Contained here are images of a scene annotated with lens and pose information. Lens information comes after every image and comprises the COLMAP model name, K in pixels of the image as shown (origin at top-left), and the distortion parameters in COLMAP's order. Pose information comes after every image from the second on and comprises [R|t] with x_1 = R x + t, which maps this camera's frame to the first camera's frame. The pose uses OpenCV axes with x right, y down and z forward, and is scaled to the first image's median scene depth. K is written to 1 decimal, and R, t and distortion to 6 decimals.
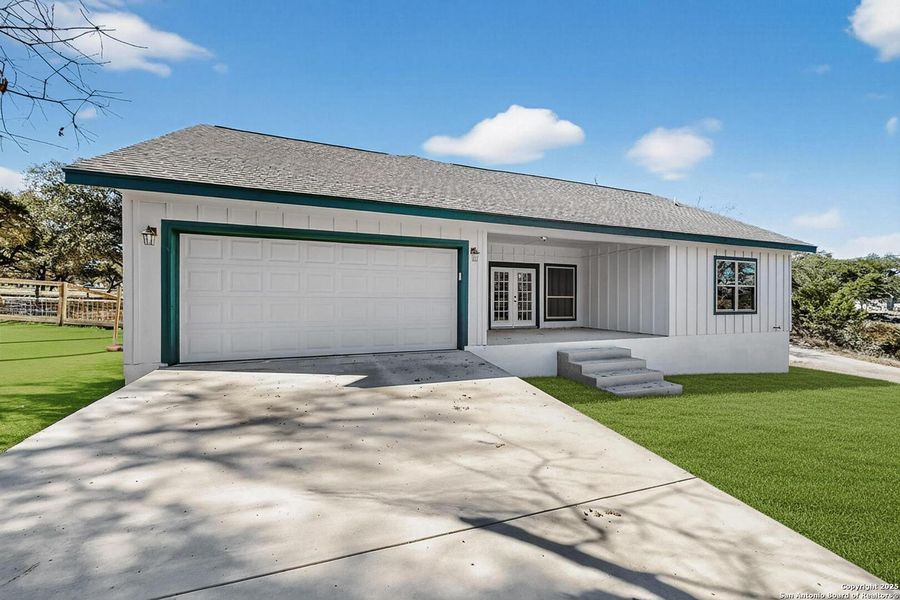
lens RADIAL K [[341.9, 0, 453.4], [0, 341.9, 299.9], [0, 0, 1]] dist [-0.001386, 0.000154]
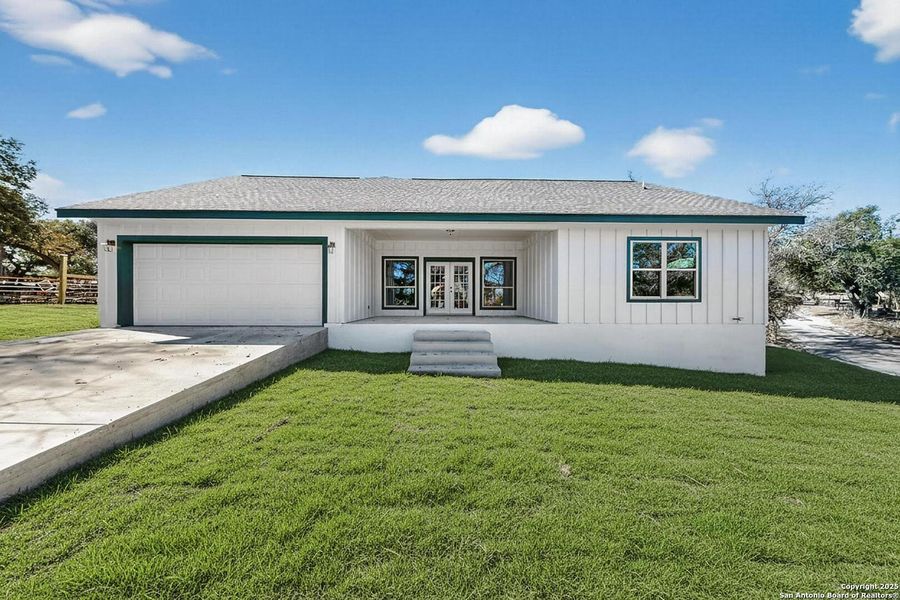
lens RADIAL K [[273.6, 0, 450.0], [0, 273.6, 300.0], [0, 0, 1]] dist [-0.009929, -0.000033]
pose [[0.944337, -0.000171, -0.328981, 0.519994], [0.000632, 0.999999, 0.001293, 0.034148], [0.328981, -0.001429, 0.944336, 0.156438]]
